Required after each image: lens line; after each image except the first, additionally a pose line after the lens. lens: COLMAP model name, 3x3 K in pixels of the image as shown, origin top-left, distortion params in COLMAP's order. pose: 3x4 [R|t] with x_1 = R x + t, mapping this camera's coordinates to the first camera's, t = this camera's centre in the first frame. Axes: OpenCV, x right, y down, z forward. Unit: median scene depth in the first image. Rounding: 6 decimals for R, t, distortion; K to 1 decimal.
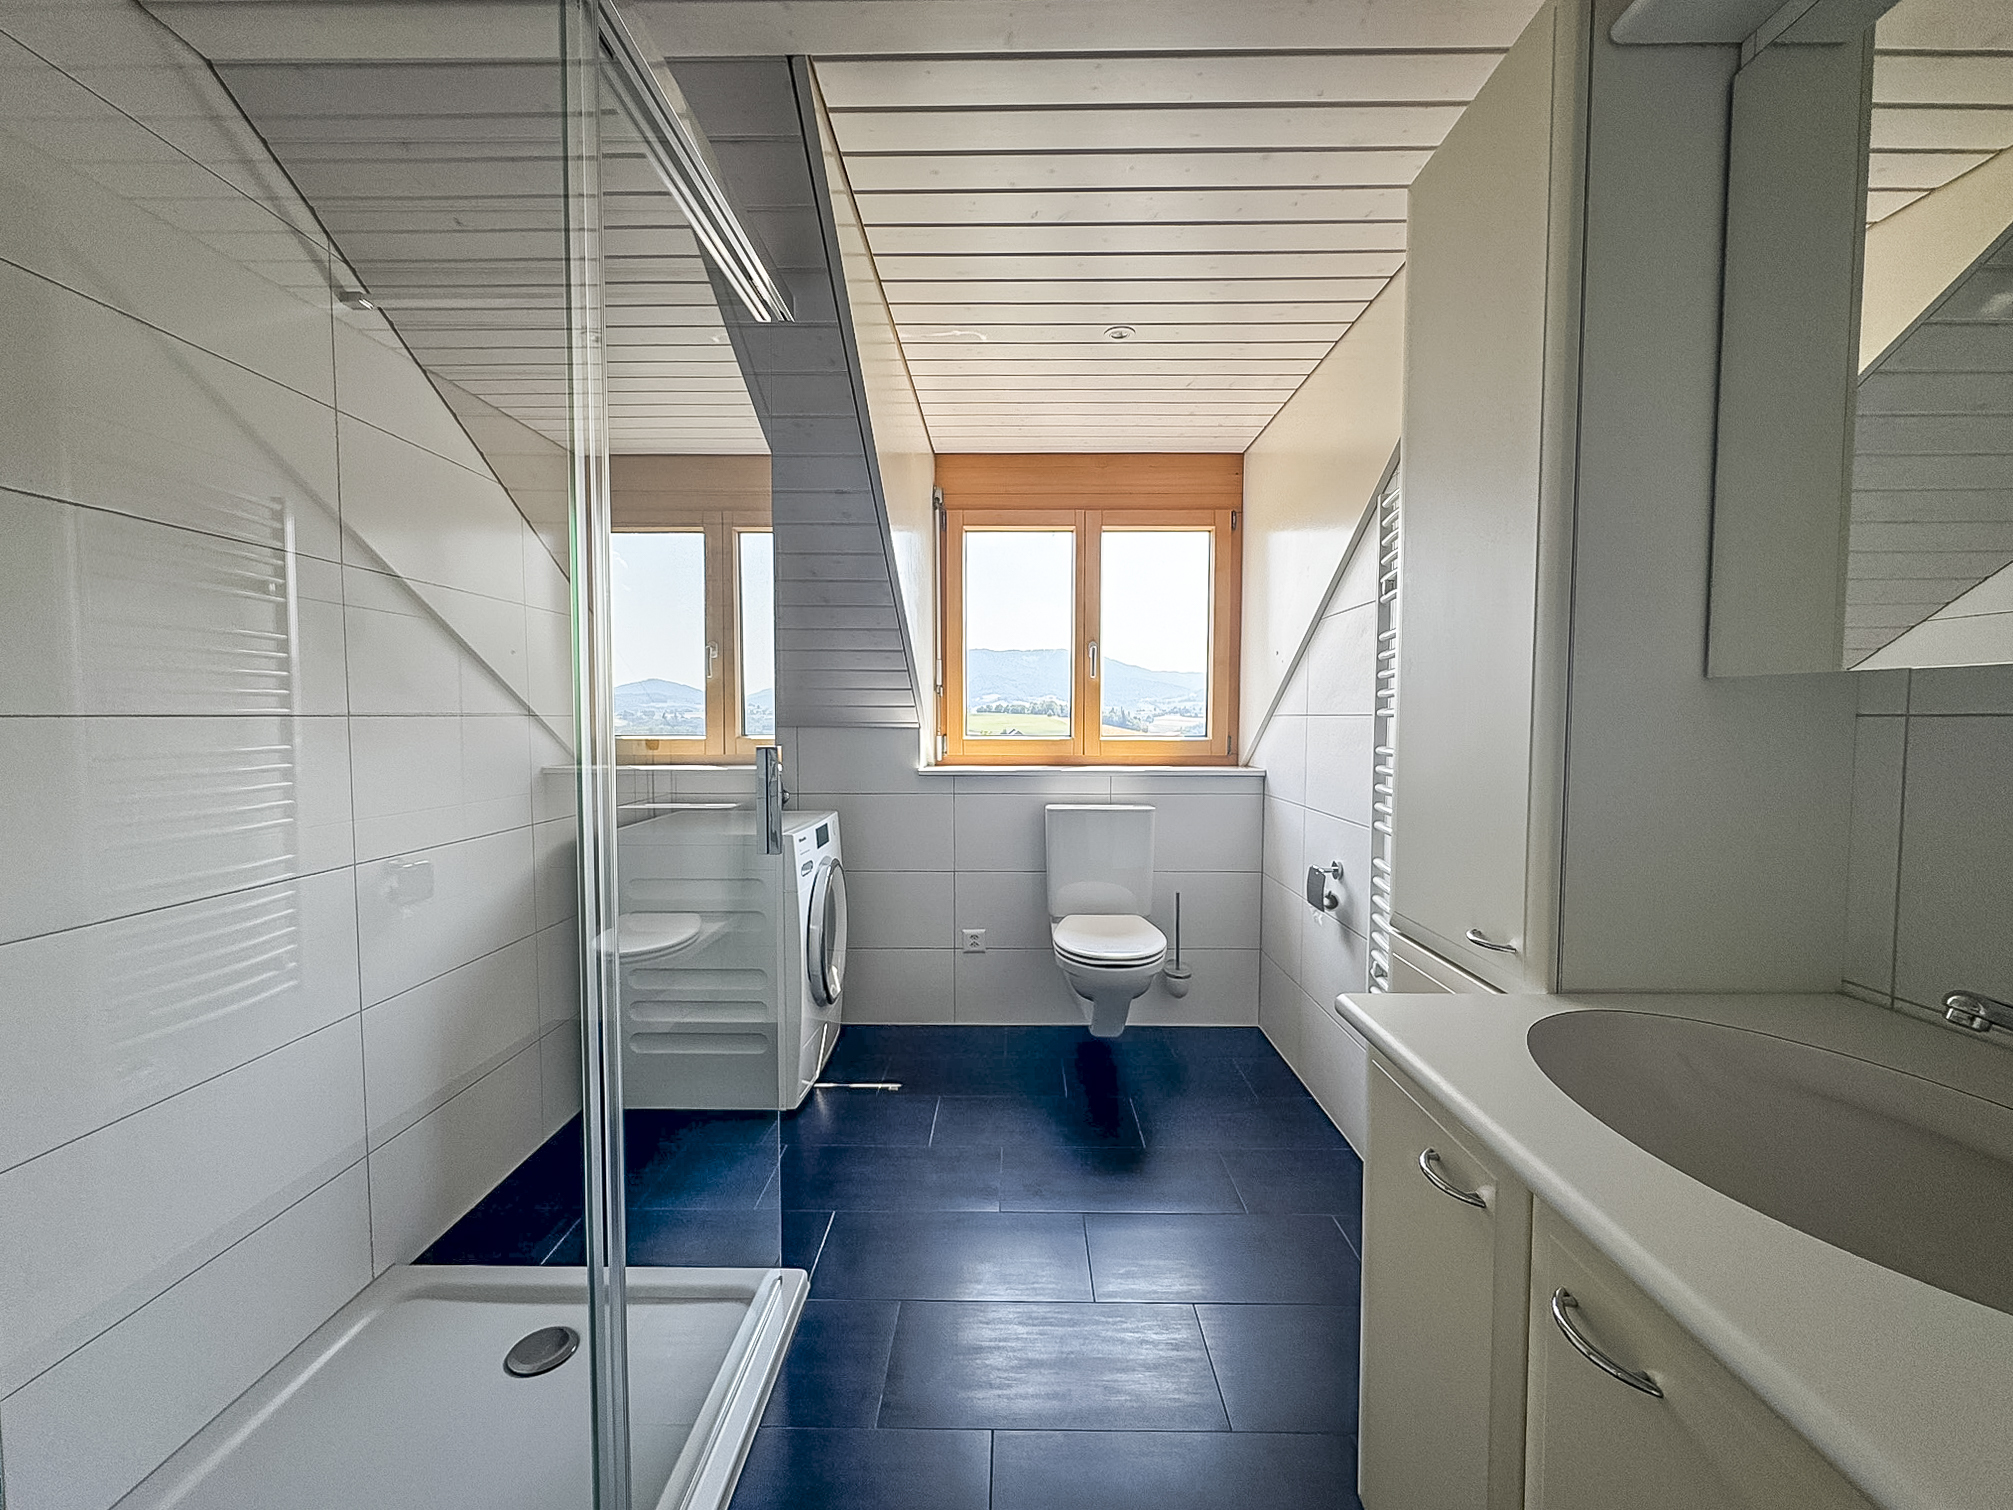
lens RADIAL K [[817.6, 0, 1006.5], [0, 817.6, 755.0], [0, 0, 1]] dist [0.015029, -0.007352]
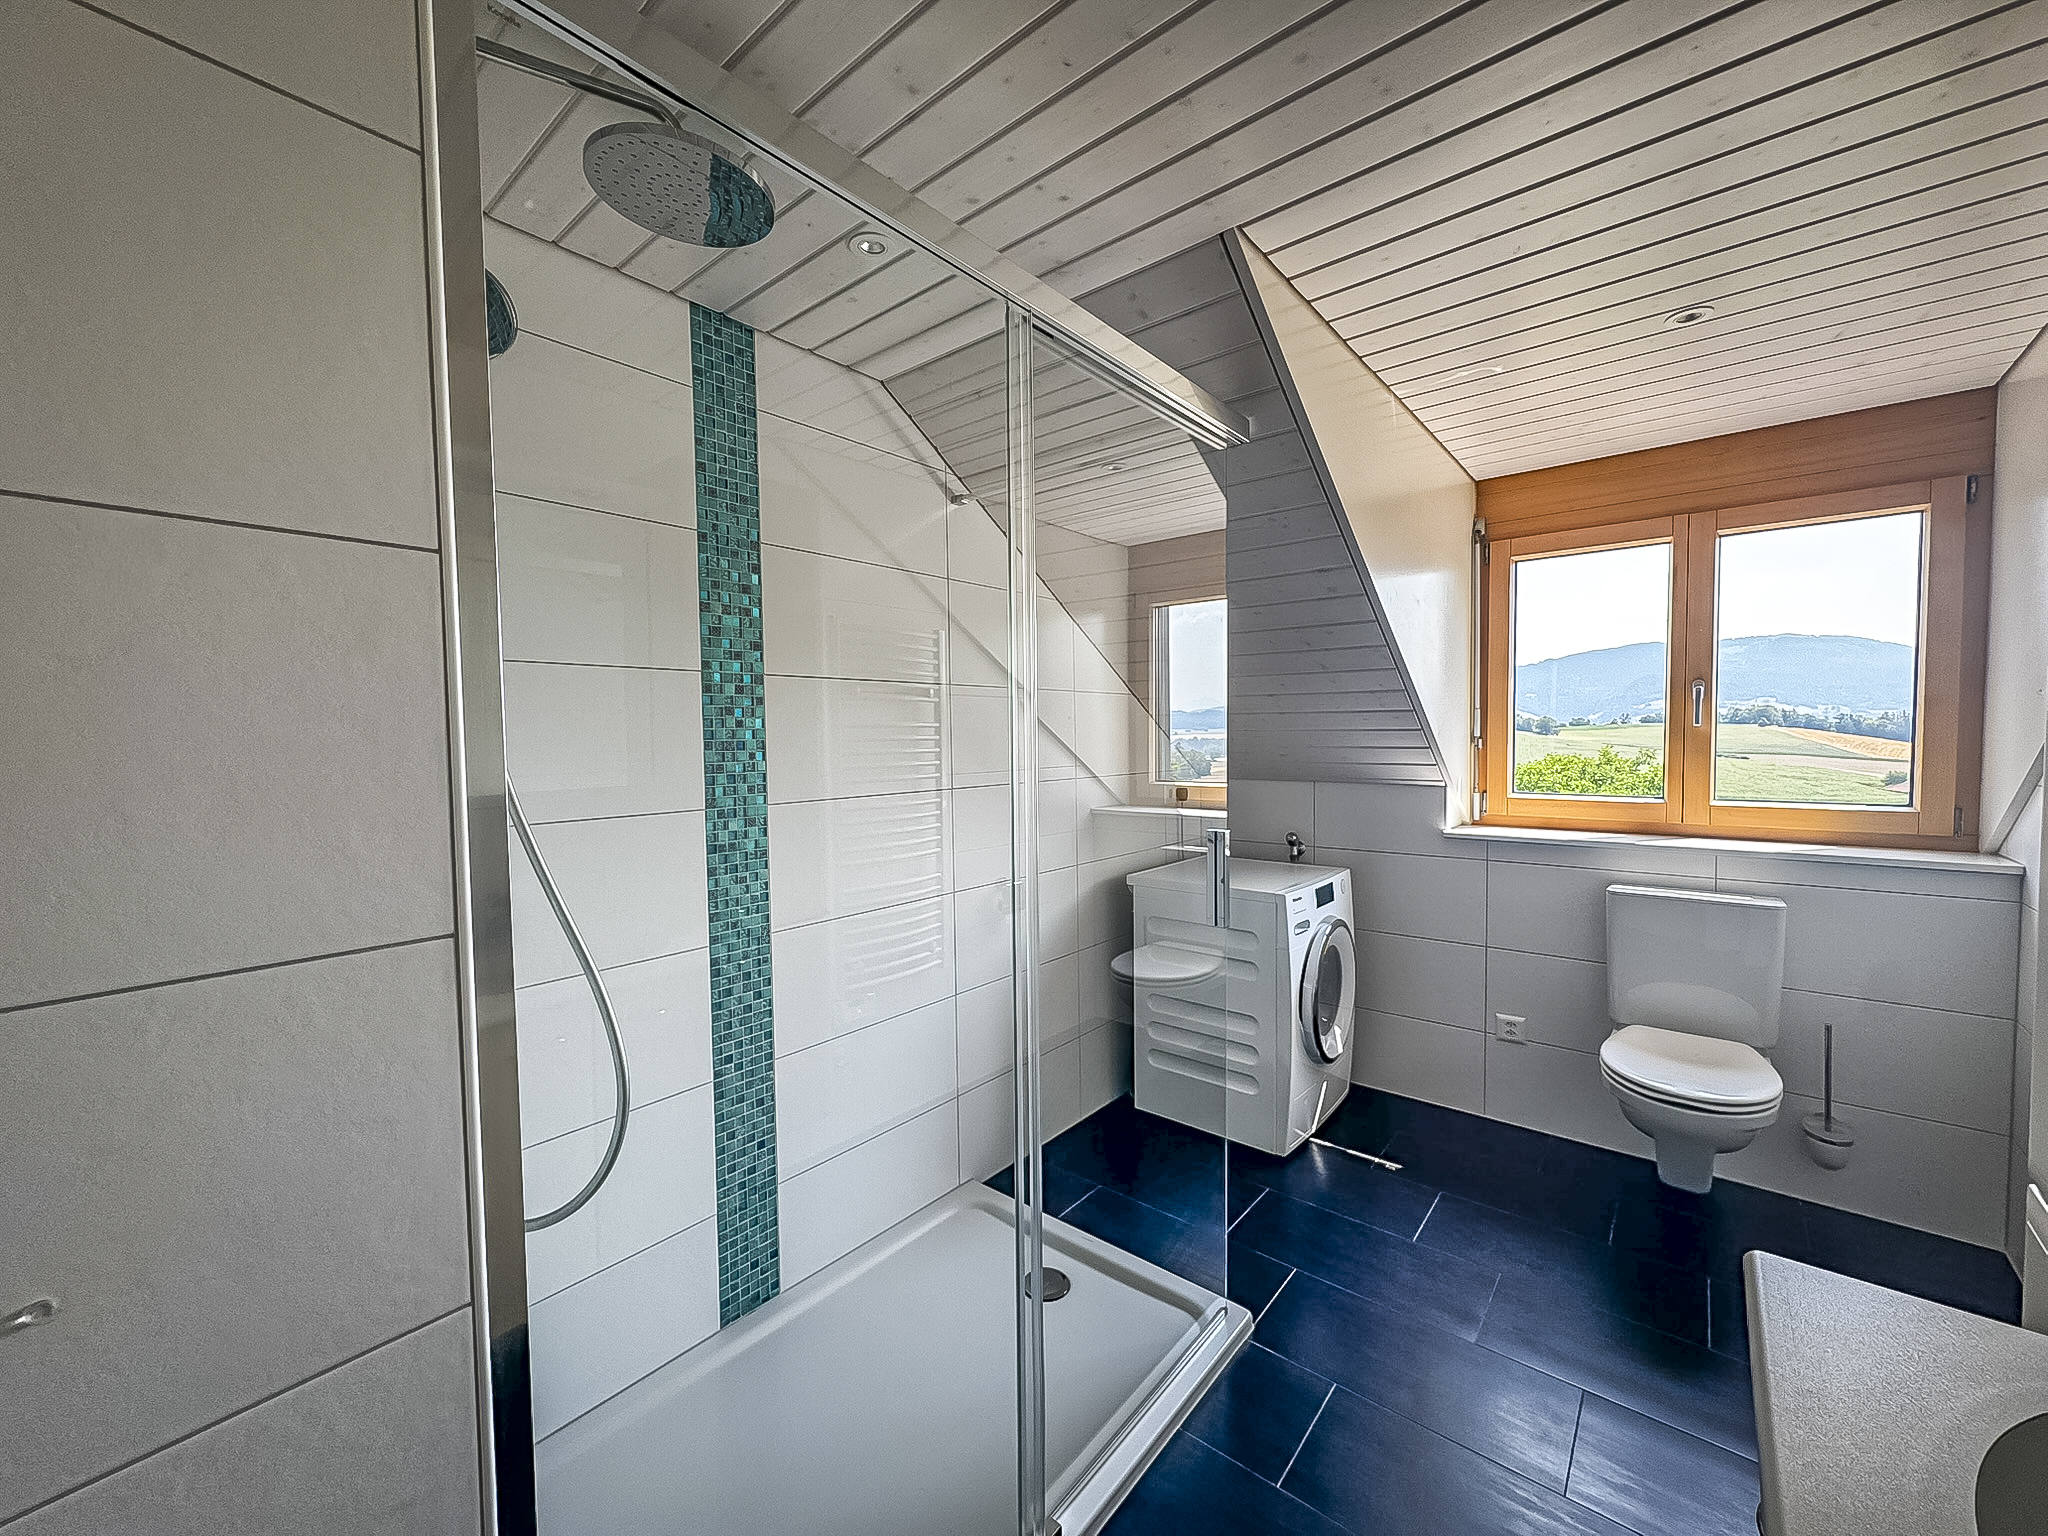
lens RADIAL K [[810.8, 0, 1024.0], [0, 810.8, 768.0], [0, 0, 1]] dist [0.004081, -0.000165]
pose [[0.773327, 0.013080, -0.633873, 0.115418], [-0.015412, 0.999880, 0.001830, -0.051916], [0.633820, 0.008354, 0.773435, -0.013925]]
